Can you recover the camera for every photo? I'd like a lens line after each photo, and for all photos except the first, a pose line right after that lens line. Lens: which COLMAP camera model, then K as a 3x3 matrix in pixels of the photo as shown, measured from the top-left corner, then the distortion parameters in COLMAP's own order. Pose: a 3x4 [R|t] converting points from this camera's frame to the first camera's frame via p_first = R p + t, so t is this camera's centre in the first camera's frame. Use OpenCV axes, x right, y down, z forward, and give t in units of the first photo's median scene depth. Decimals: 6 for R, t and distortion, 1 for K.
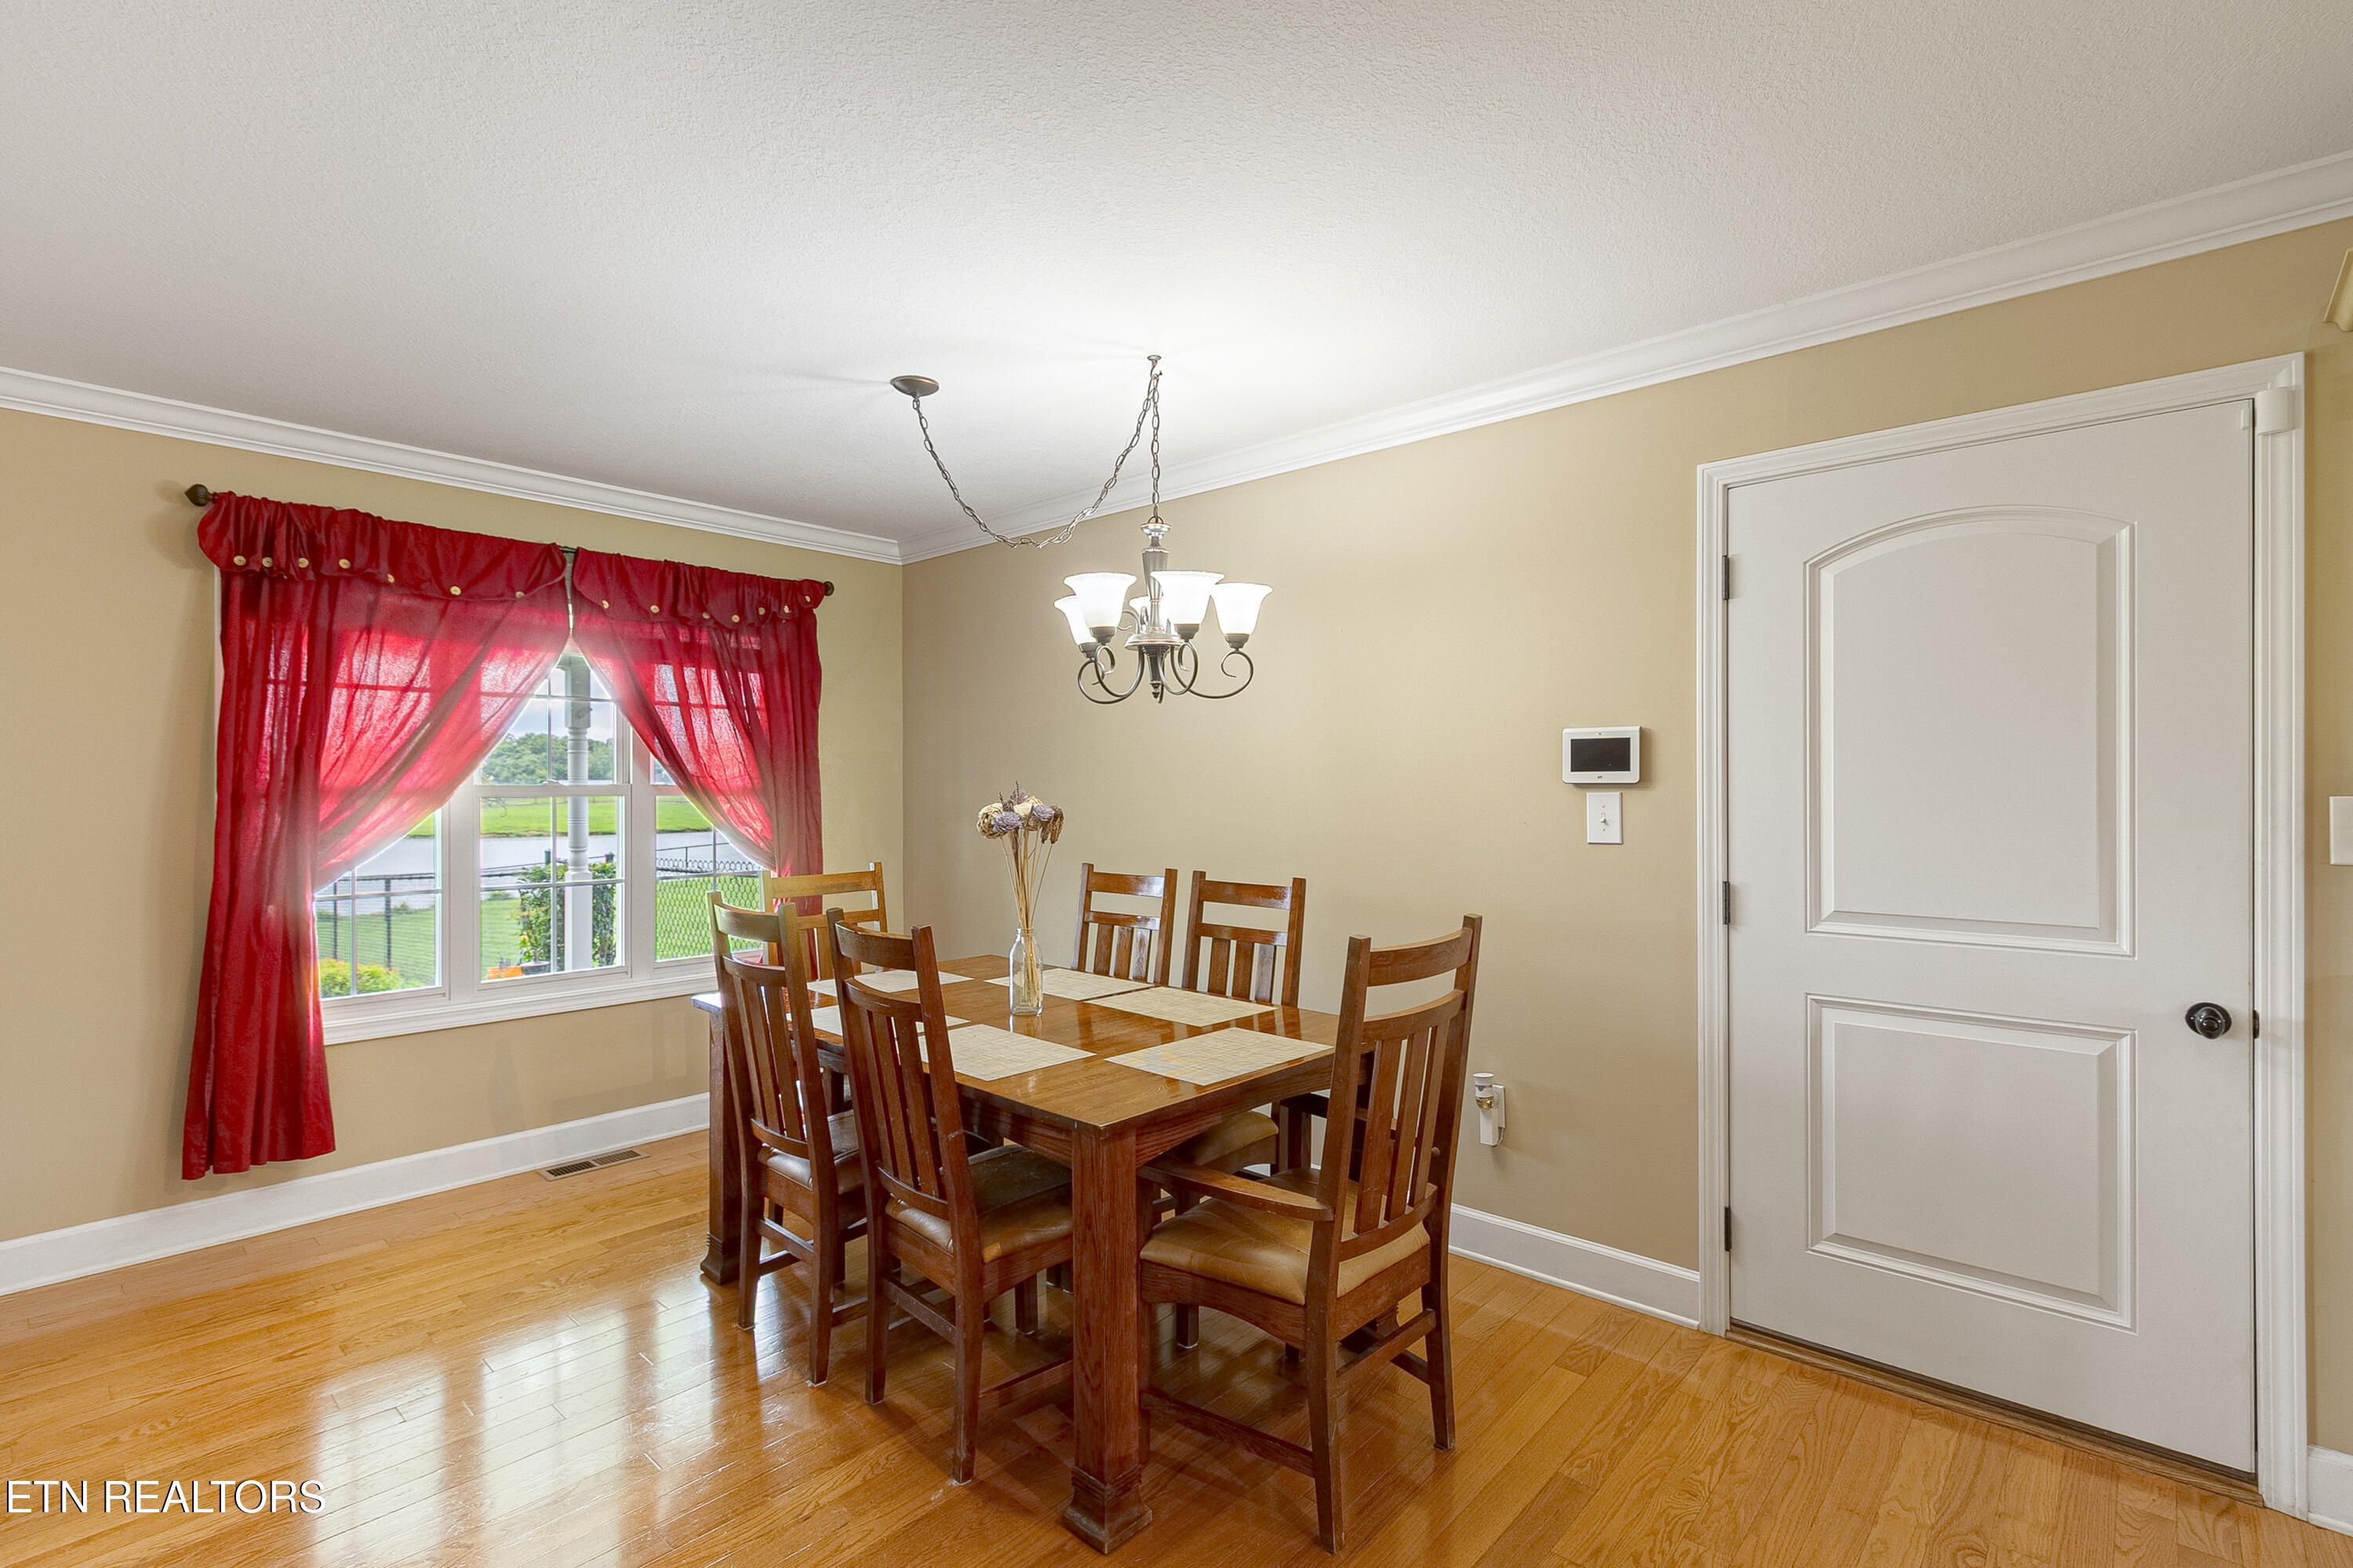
lens RADIAL K [[1103.1, 0, 1173.3], [0, 1103.1, 776.3], [0, 0, 1]] dist [-0.001142, 0.000770]
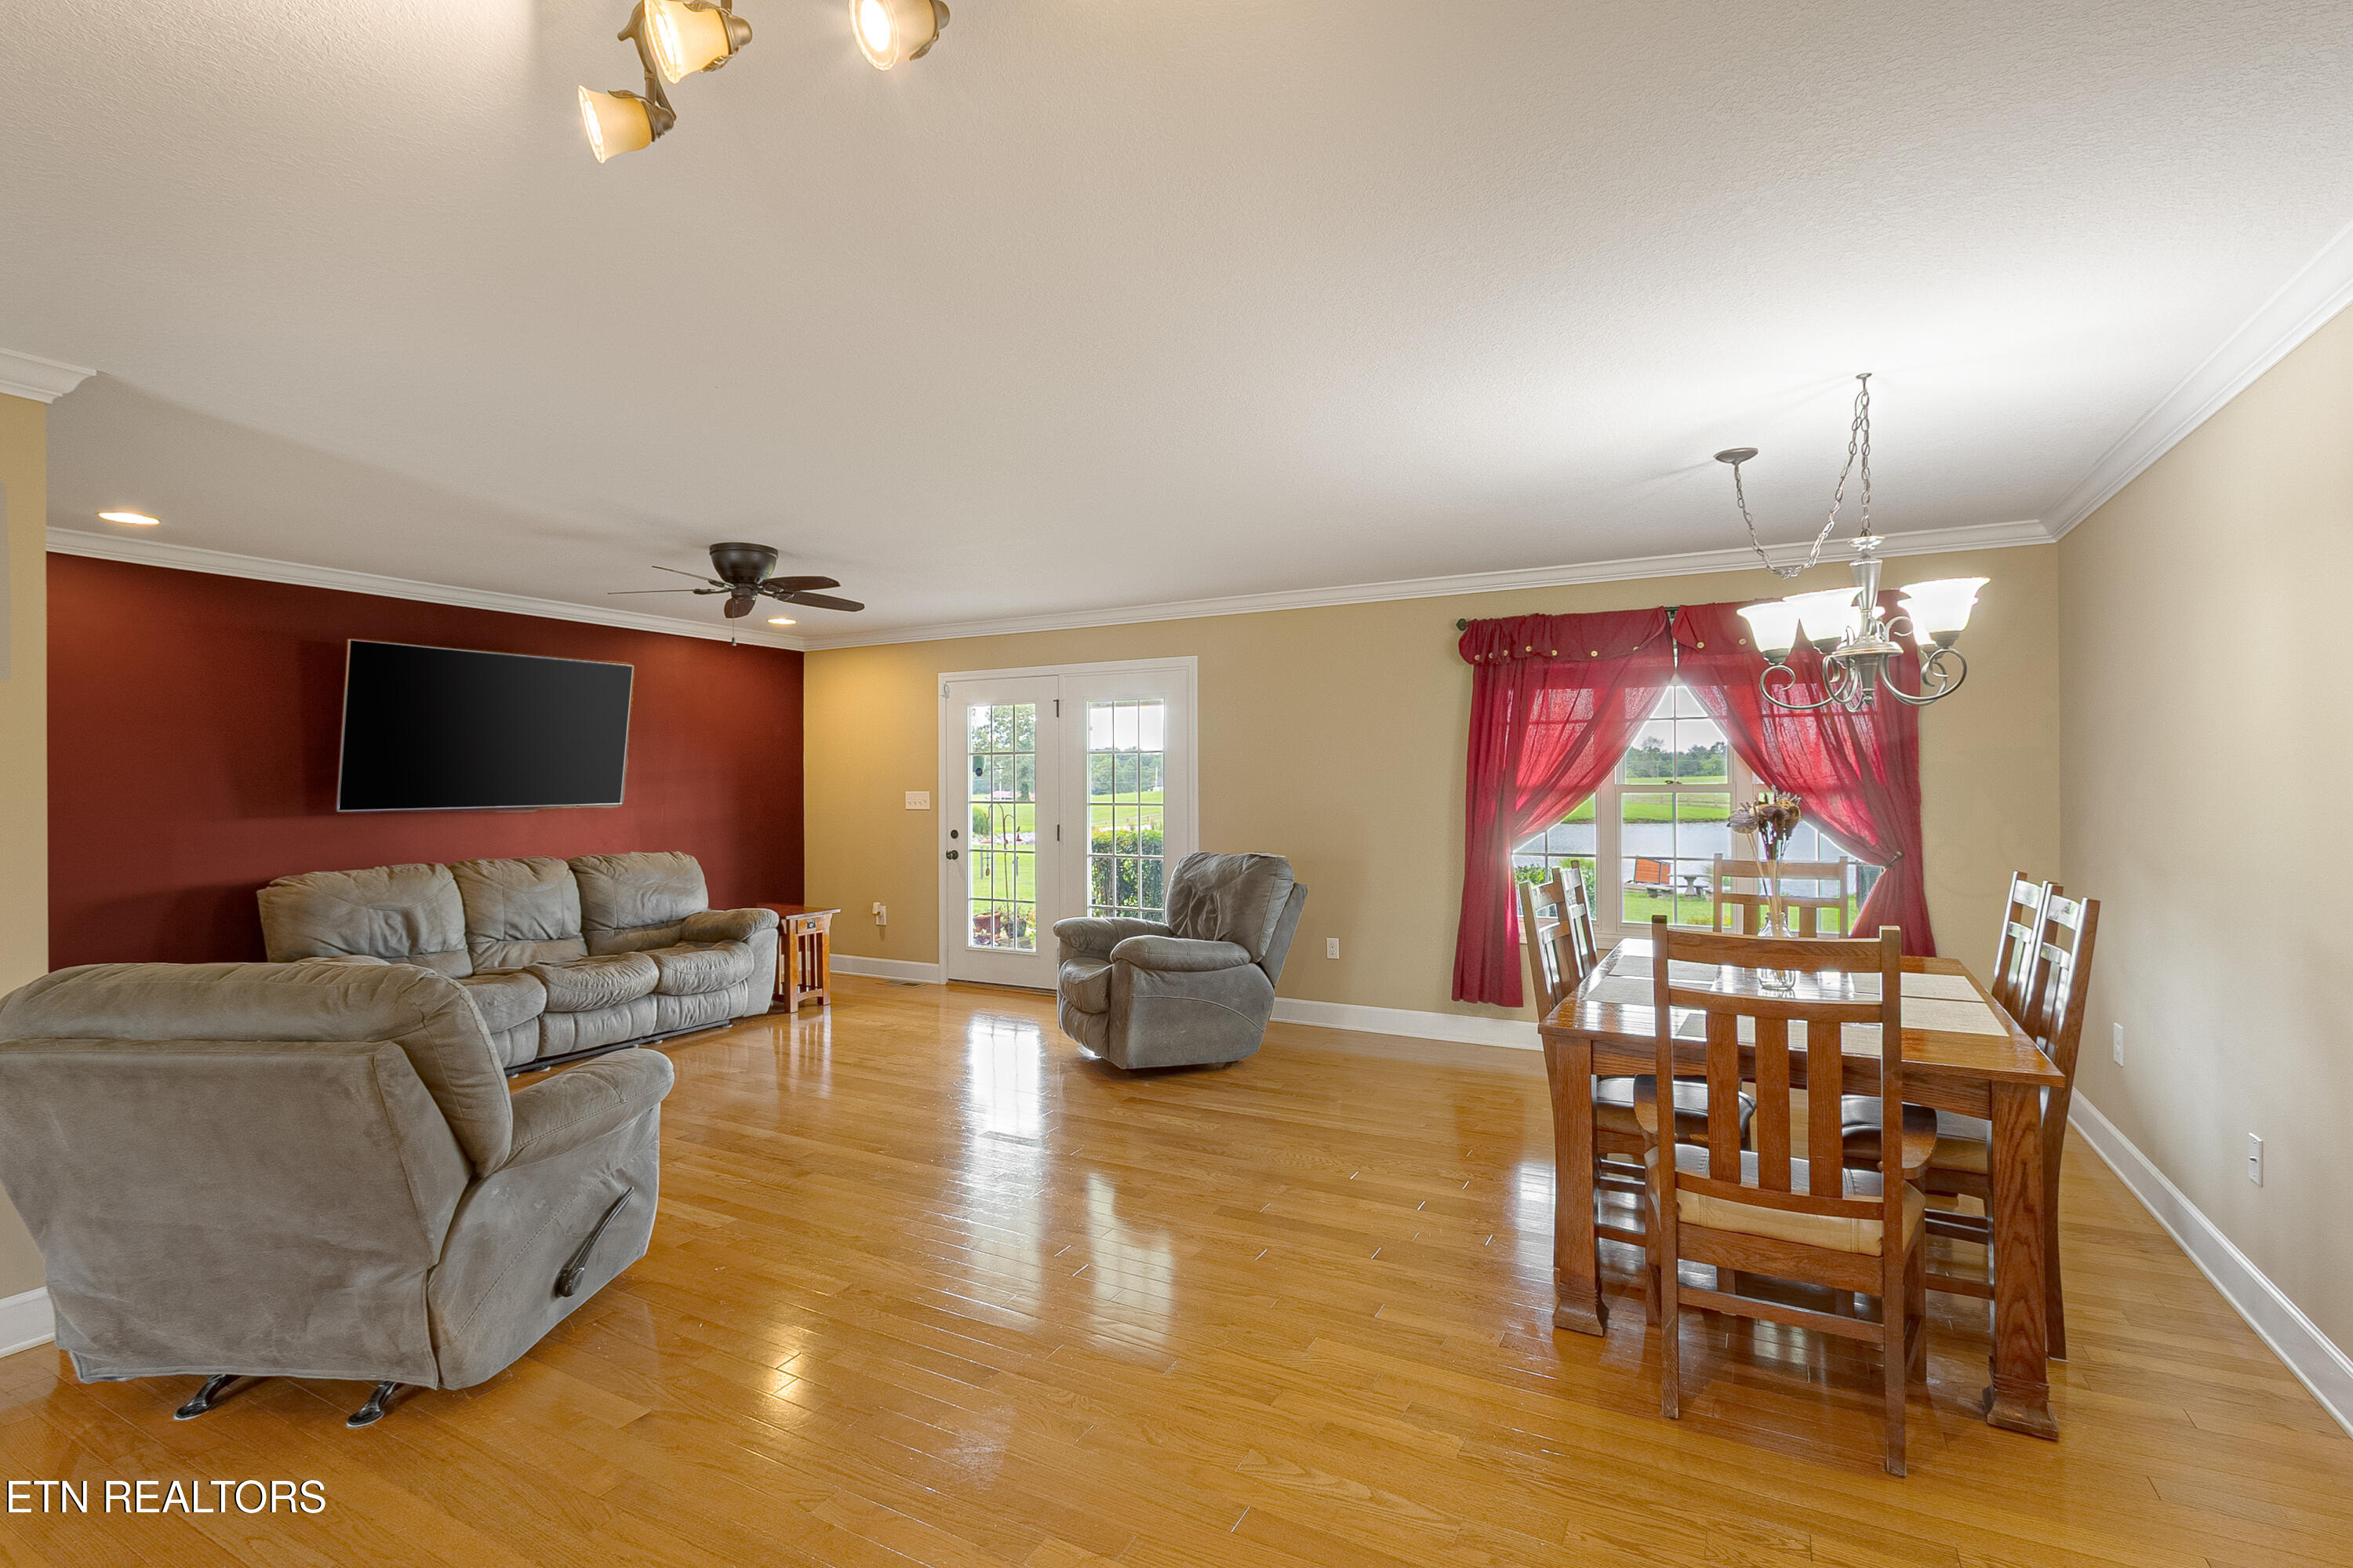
lens RADIAL K [[1103.1, 0, 1166.9], [0, 1103.1, 774.6], [0, 0, 1]] dist [-0.001142, 0.000770]
pose [[0.231286, -0.006611, -0.972863, 0.701961], [0.014301, 0.999892, -0.003395, -0.009868], [0.972781, -0.013128, 0.231356, 0.104713]]
